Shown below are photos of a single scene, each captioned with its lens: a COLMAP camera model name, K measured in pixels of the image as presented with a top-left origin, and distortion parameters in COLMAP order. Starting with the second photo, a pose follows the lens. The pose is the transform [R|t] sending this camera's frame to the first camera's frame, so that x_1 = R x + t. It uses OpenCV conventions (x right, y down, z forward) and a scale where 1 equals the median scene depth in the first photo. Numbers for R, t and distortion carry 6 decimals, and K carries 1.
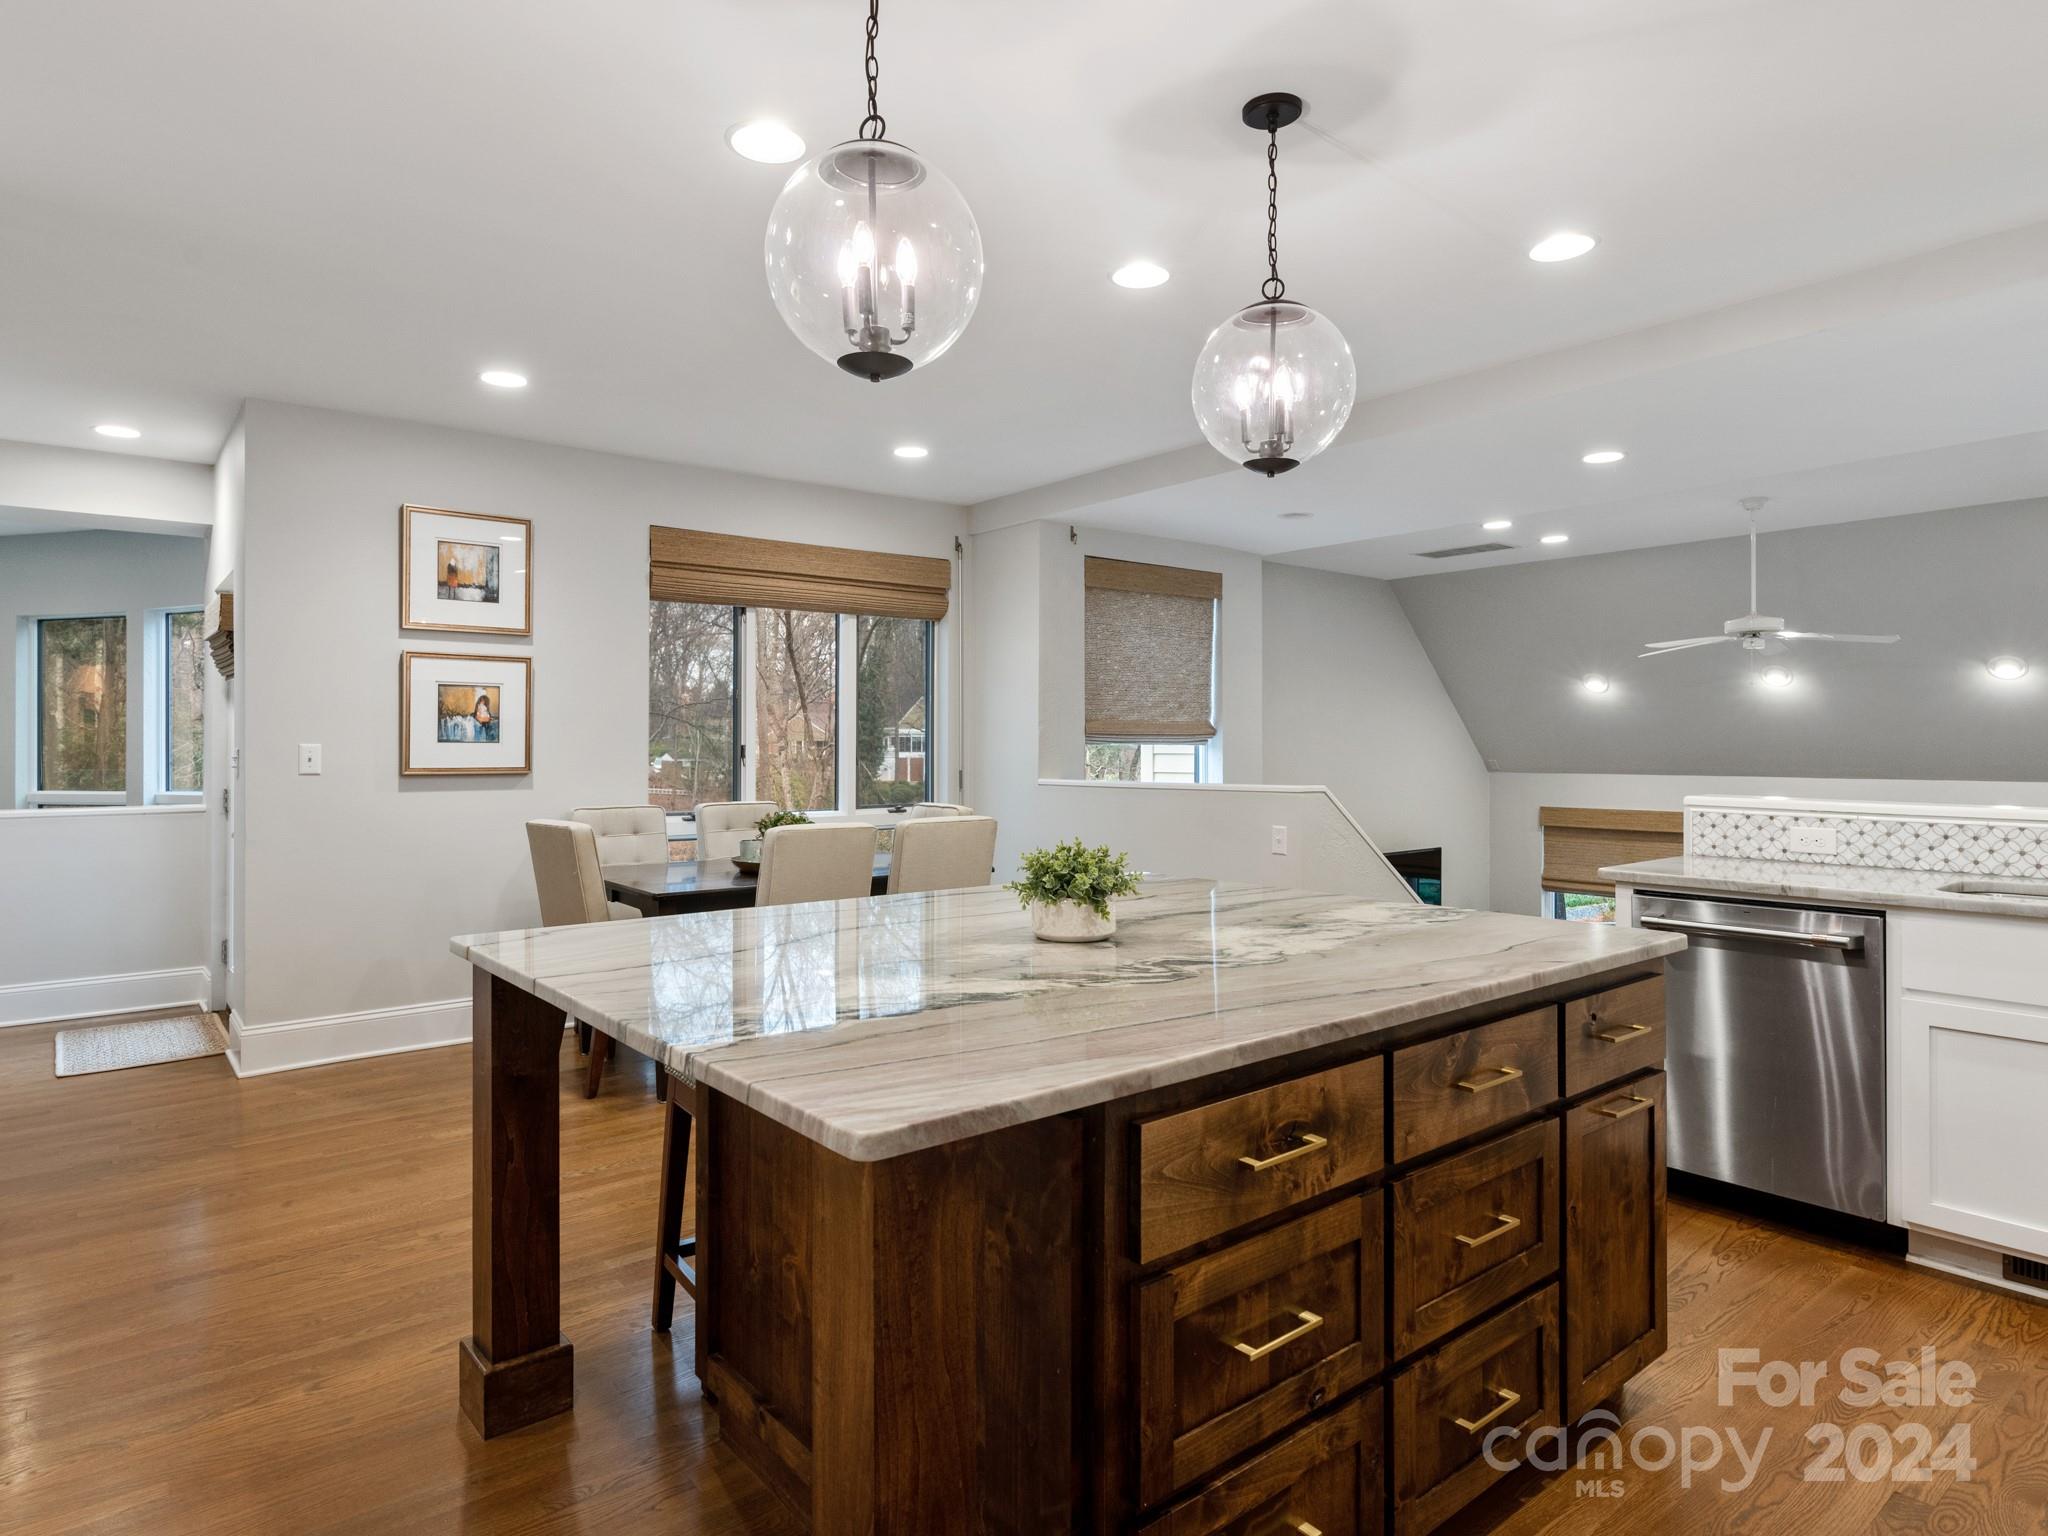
lens RADIAL K [[1152.9, 0, 1027.7], [0, 1152.9, 749.0], [0, 0, 1]] dist [0.002843, 0.000076]
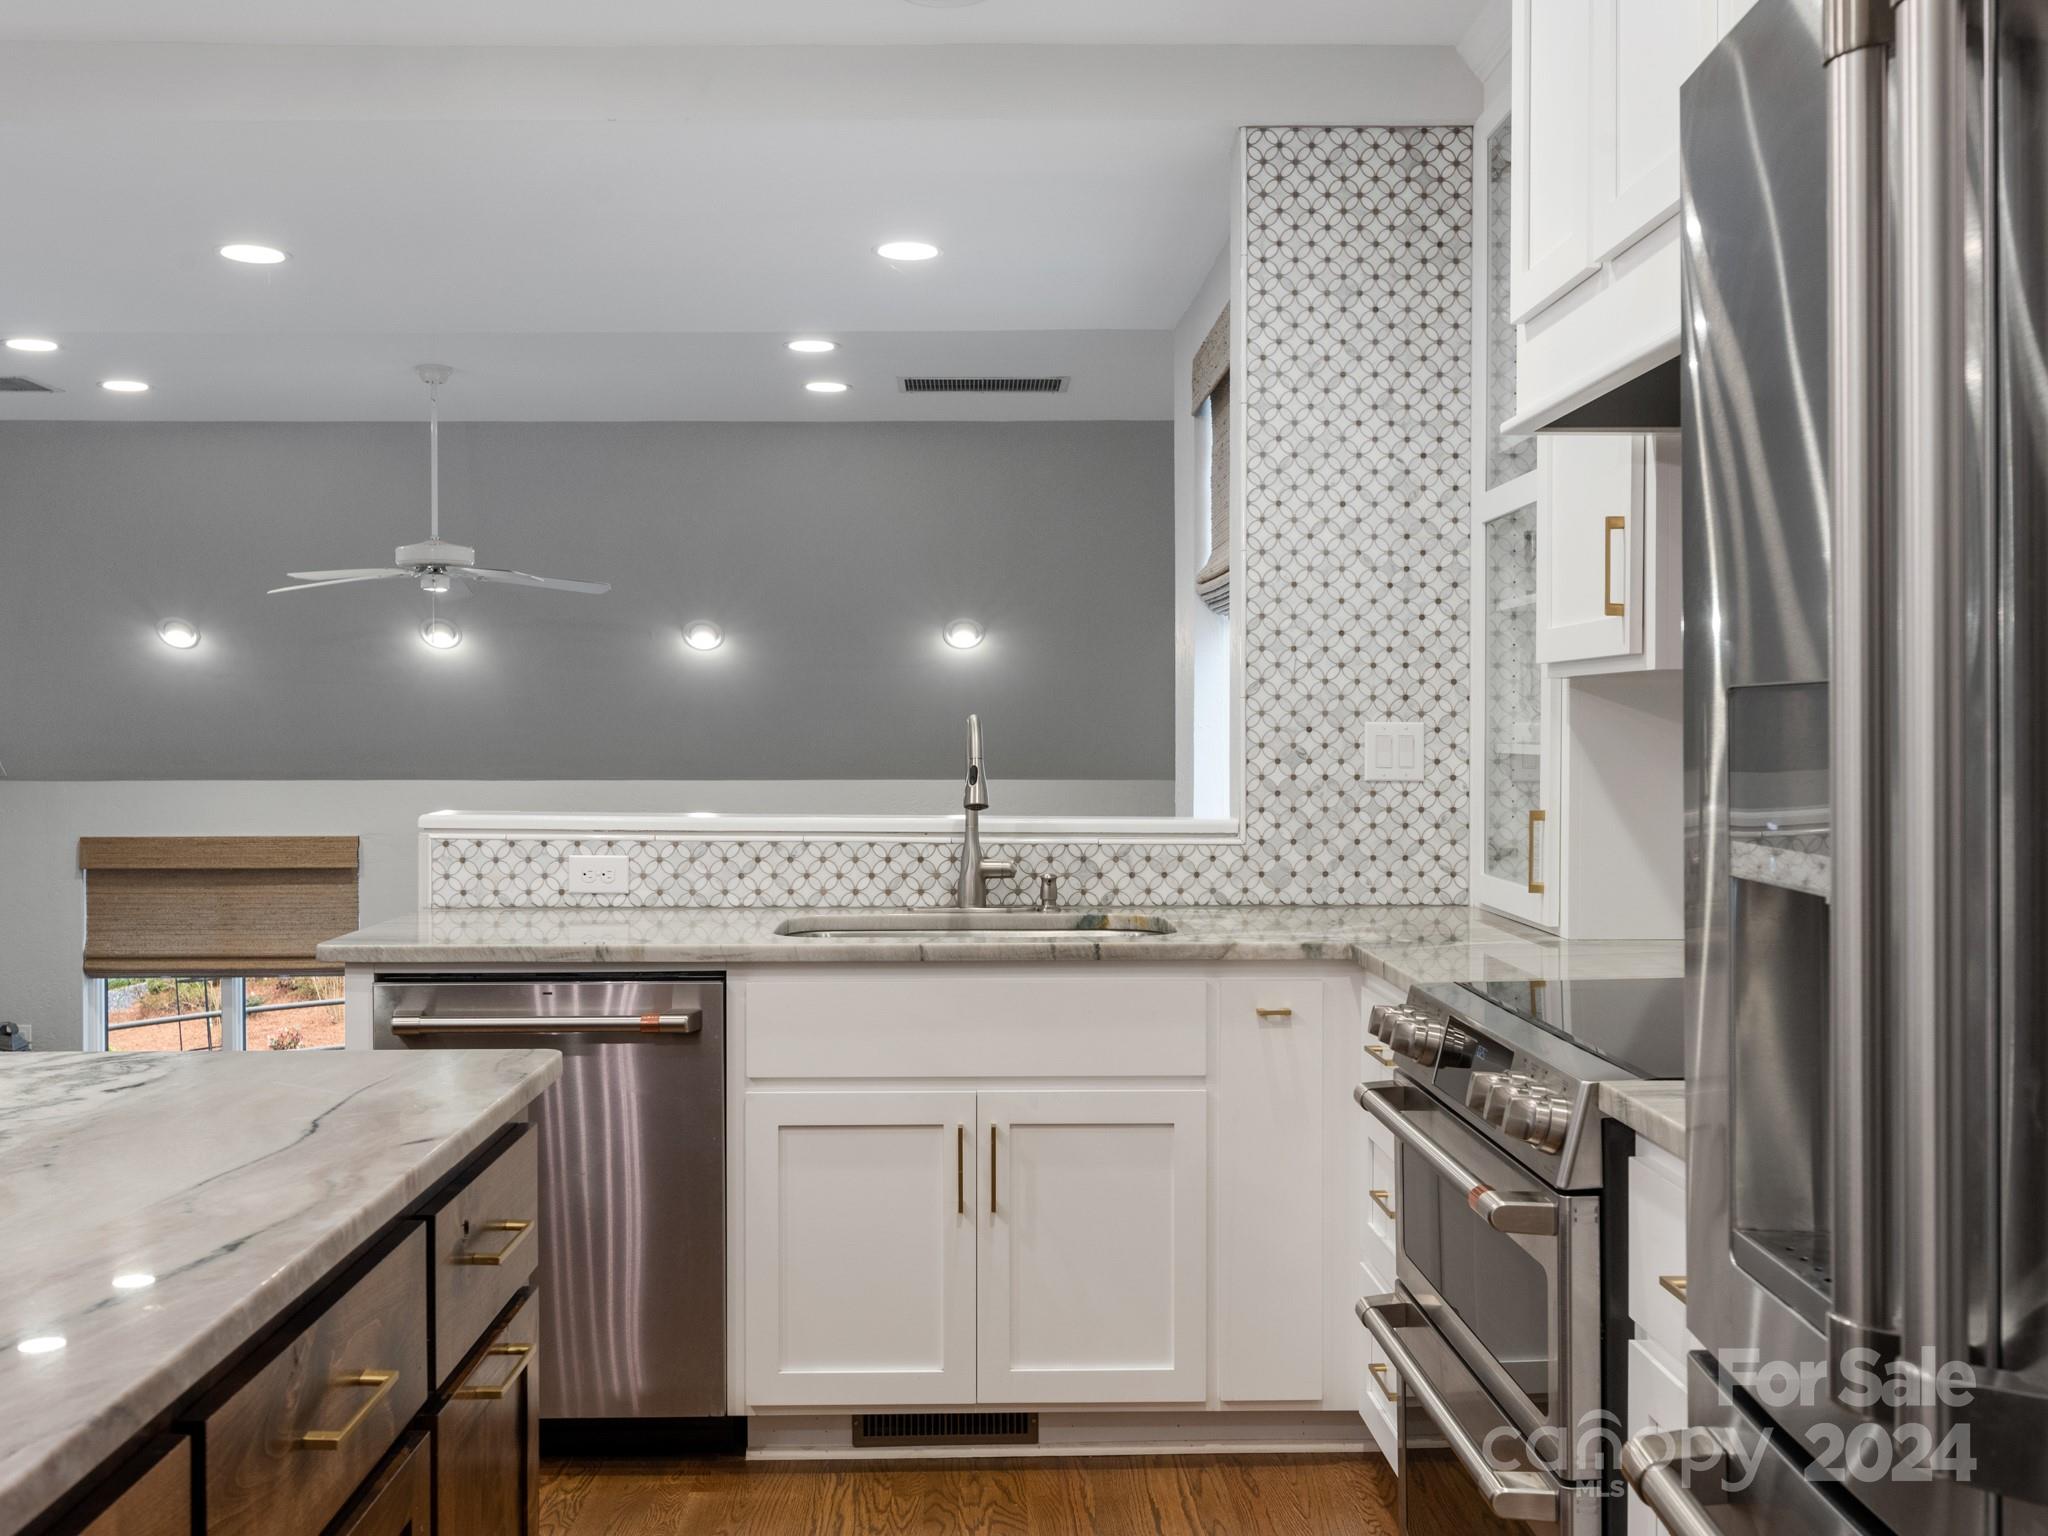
lens RADIAL K [[1854.4, 0, 1021.1], [0, 1854.4, 763.2], [0, 0, 1]] dist [-0.009688, 0.000000]
pose [[0.618839, -0.010861, 0.785442, -0.019740], [0.001427, 0.999918, 0.012702, 0.000796], [-0.785516, -0.006740, 0.618804, 0.142827]]
